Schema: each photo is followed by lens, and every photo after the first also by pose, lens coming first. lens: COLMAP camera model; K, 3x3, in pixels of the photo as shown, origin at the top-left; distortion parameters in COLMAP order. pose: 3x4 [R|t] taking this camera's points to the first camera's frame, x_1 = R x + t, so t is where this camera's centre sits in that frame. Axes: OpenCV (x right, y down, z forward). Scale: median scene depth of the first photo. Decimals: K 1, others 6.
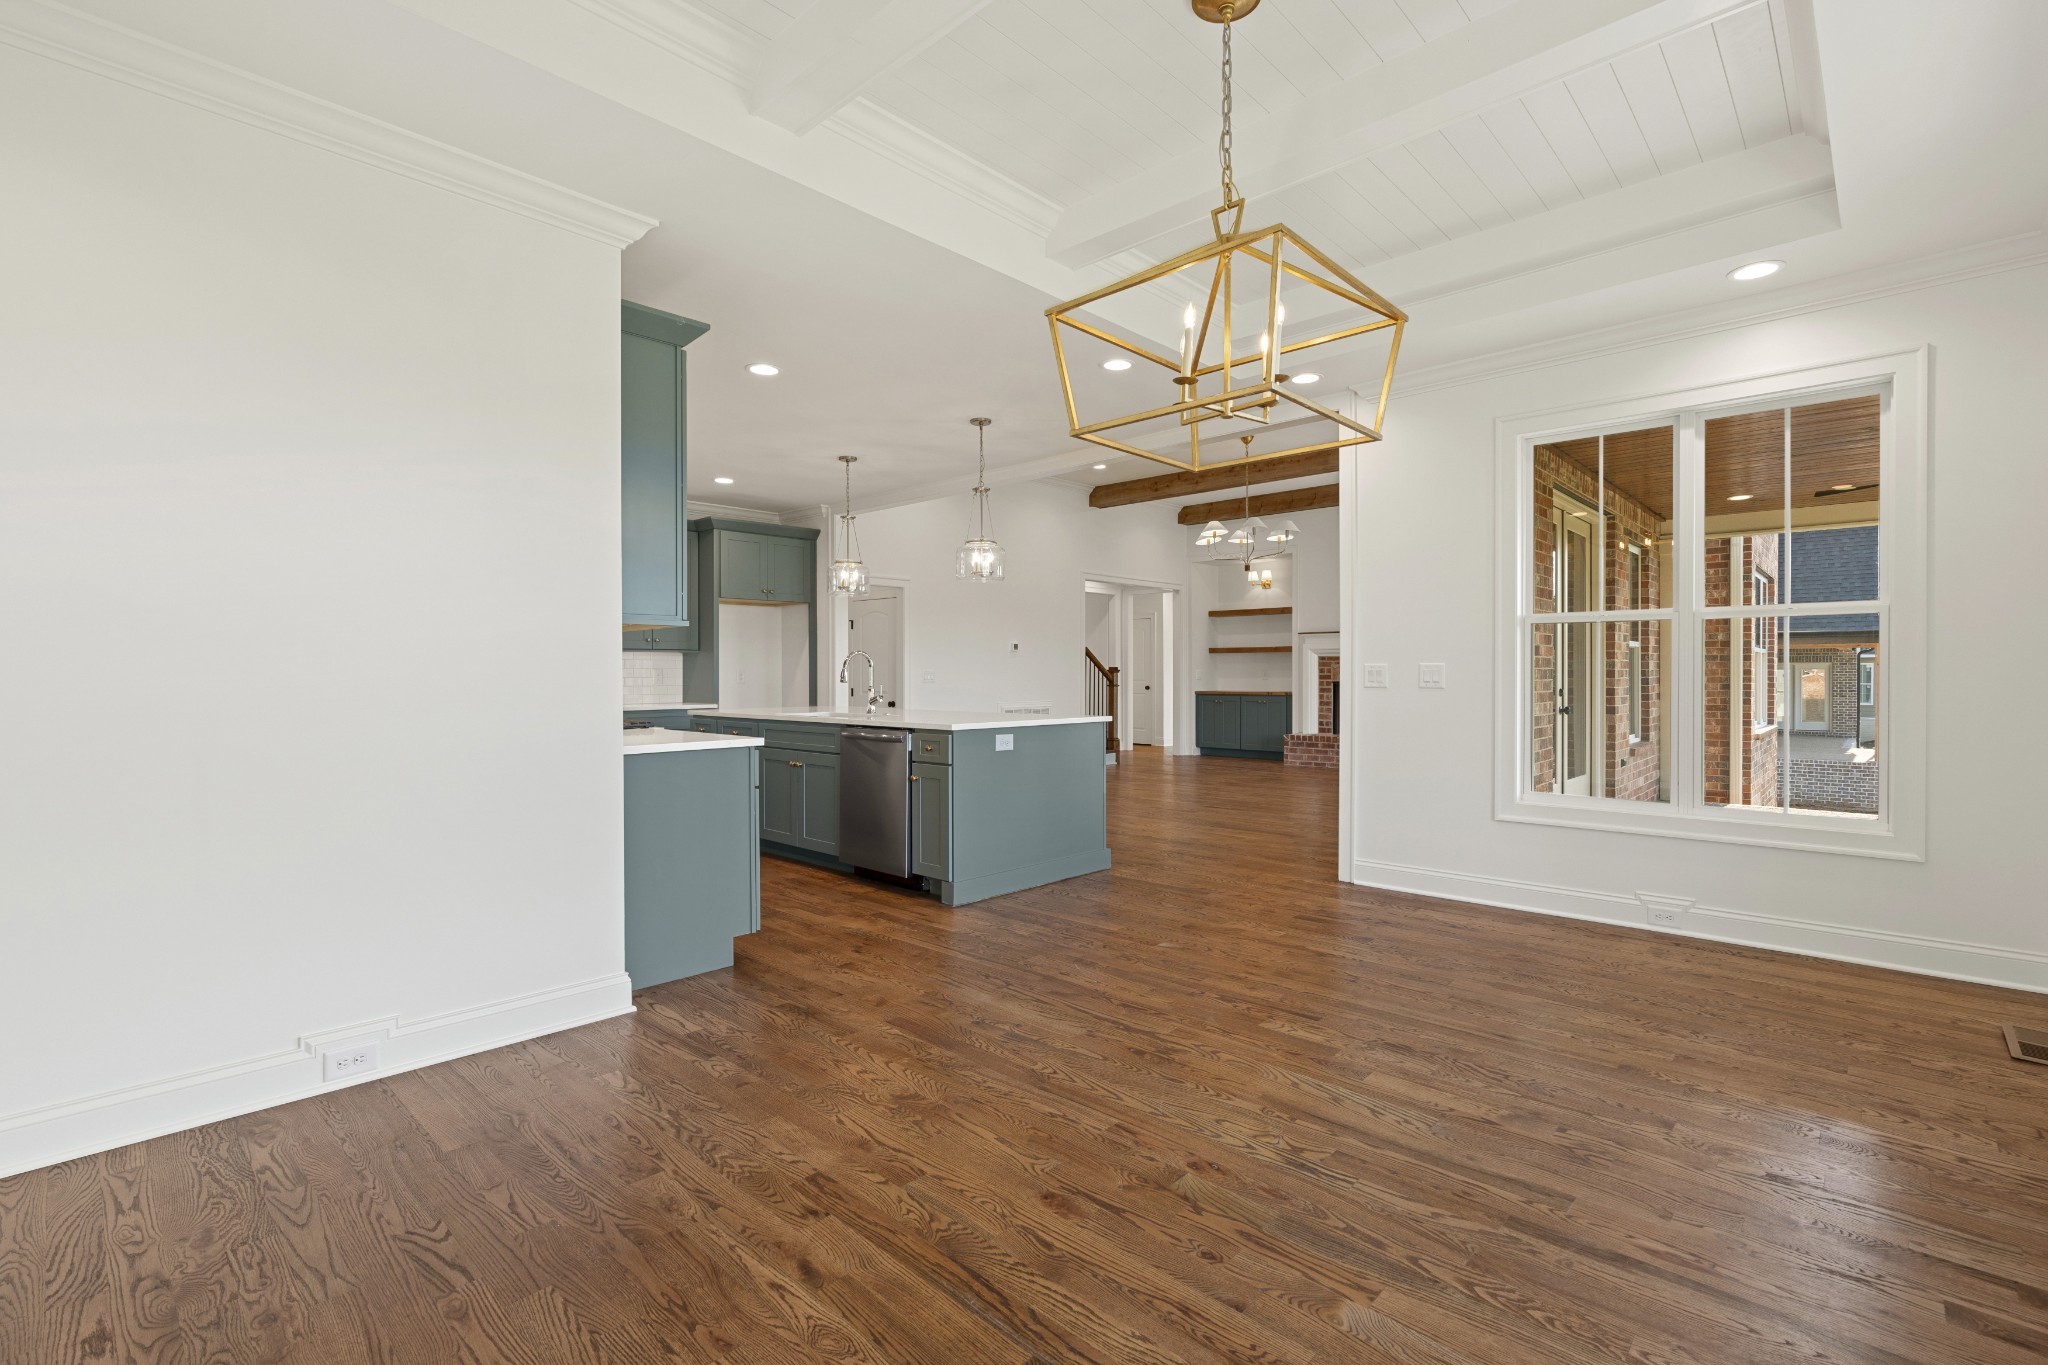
lens RADIAL K [[929.4, 0, 1031.2], [0, 929.4, 678.8], [0, 0, 1]] dist [-0.012447, 0.005094]
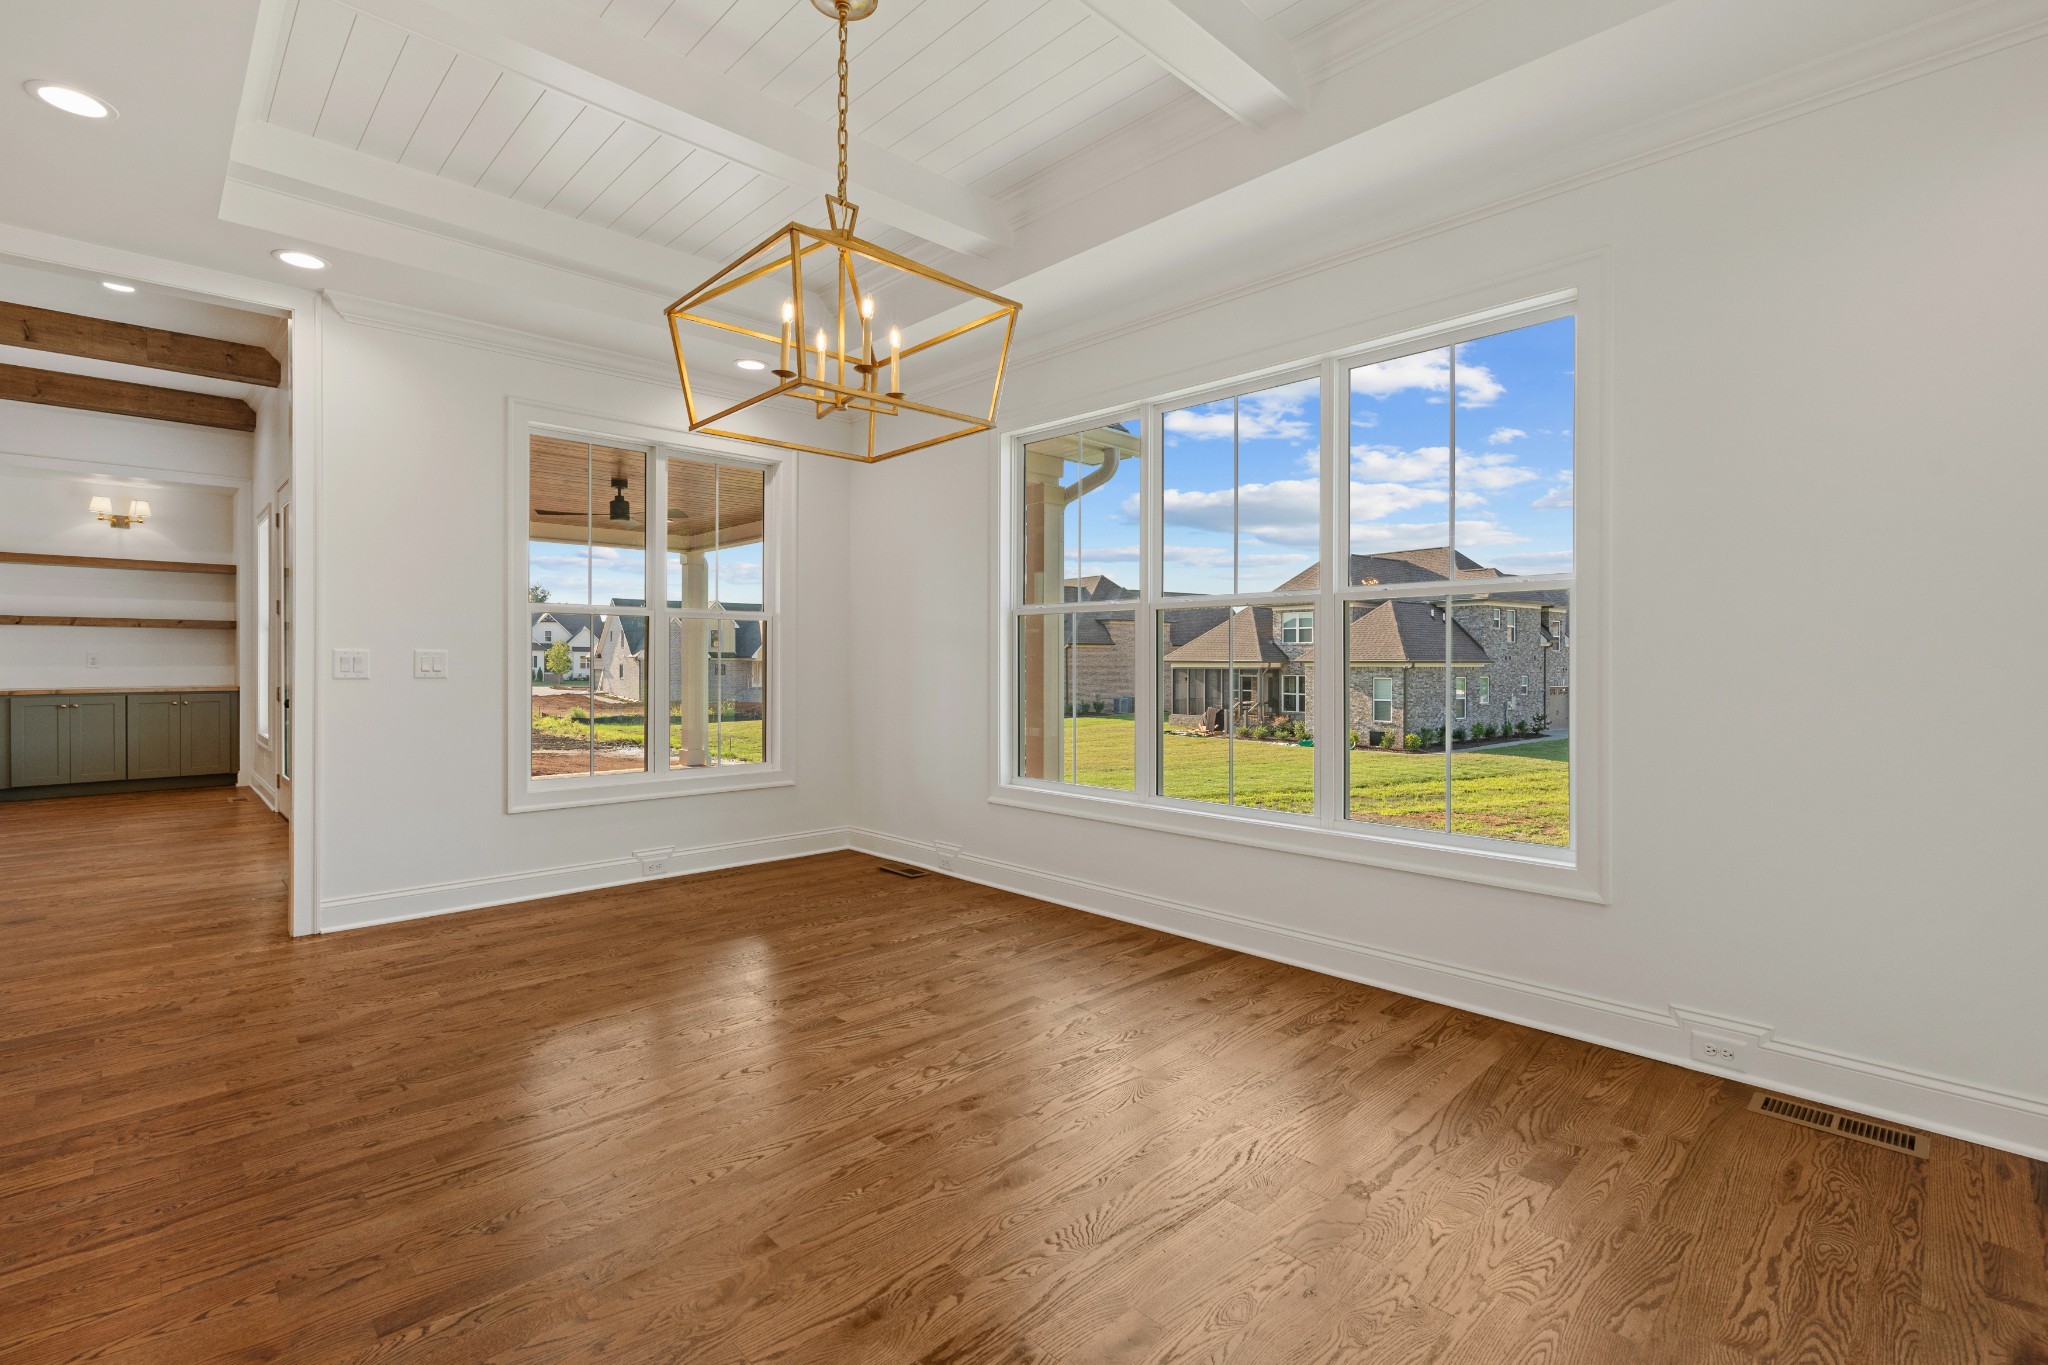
lens RADIAL K [[929.4, 0, 1038.0], [0, 929.4, 666.9], [0, 0, 1]] dist [-0.012447, 0.005094]
pose [[0.041660, -0.004485, 0.999122, -0.393692], [0.004028, 0.999983, 0.004321, -0.002080], [-0.999124, 0.003844, 0.041677, 0.369407]]
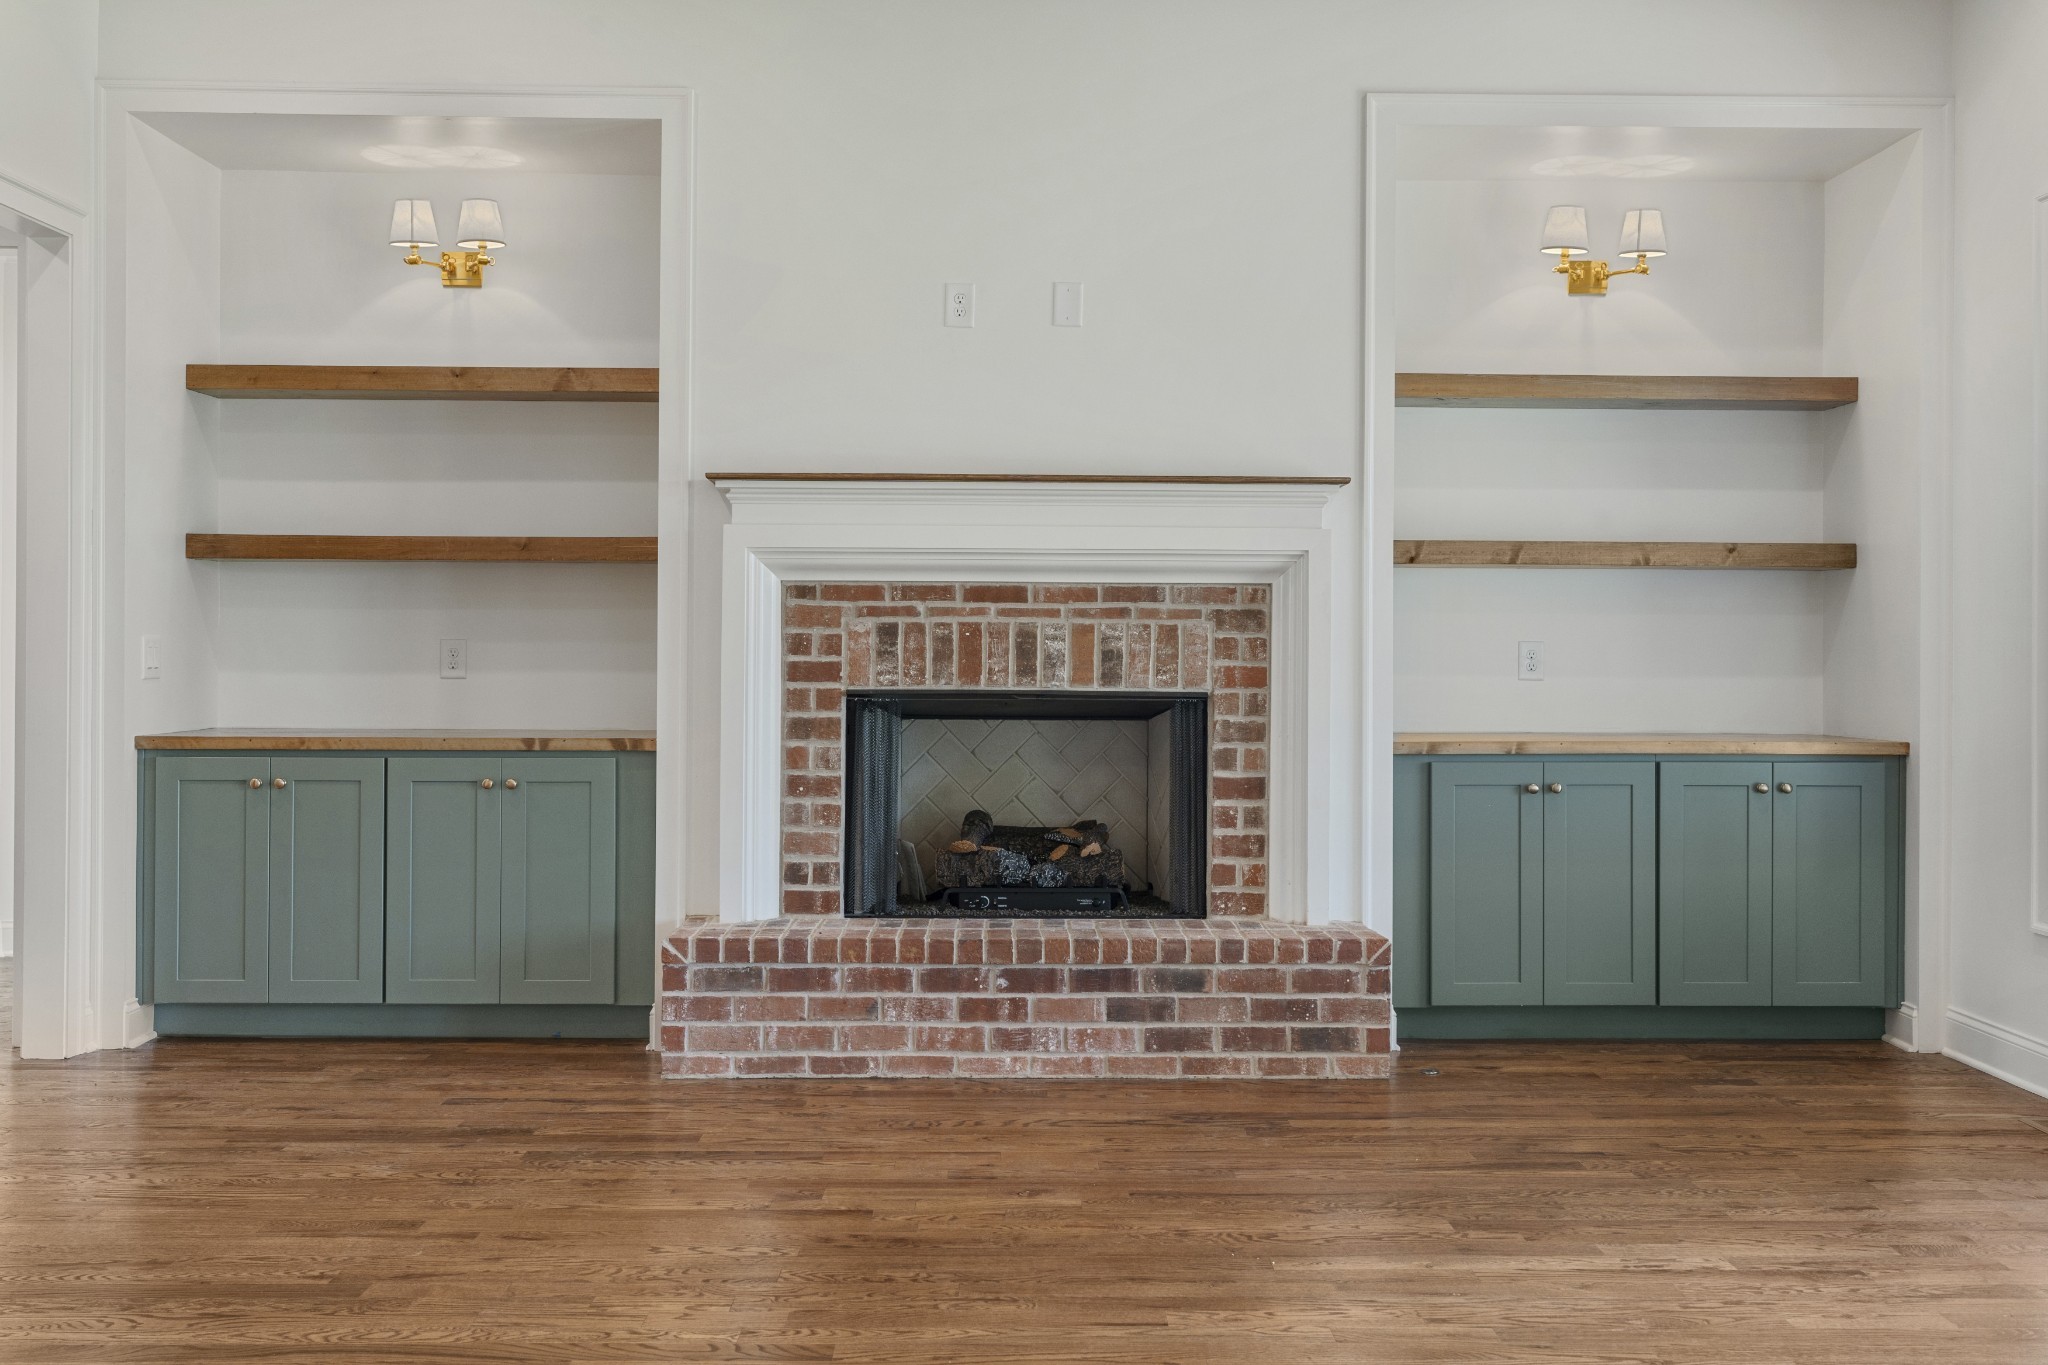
lens RADIAL K [[2009.0, 0, 1025.9], [0, 2009.0, 649.9], [0, 0, 1]] dist [0.017291, 0.000000]
pose [[0.716721, 0.007538, 0.697319, 0.011635], [-0.003167, 0.999966, -0.007555, -0.008675], [-0.697353, 0.003207, 0.716721, 1.381287]]
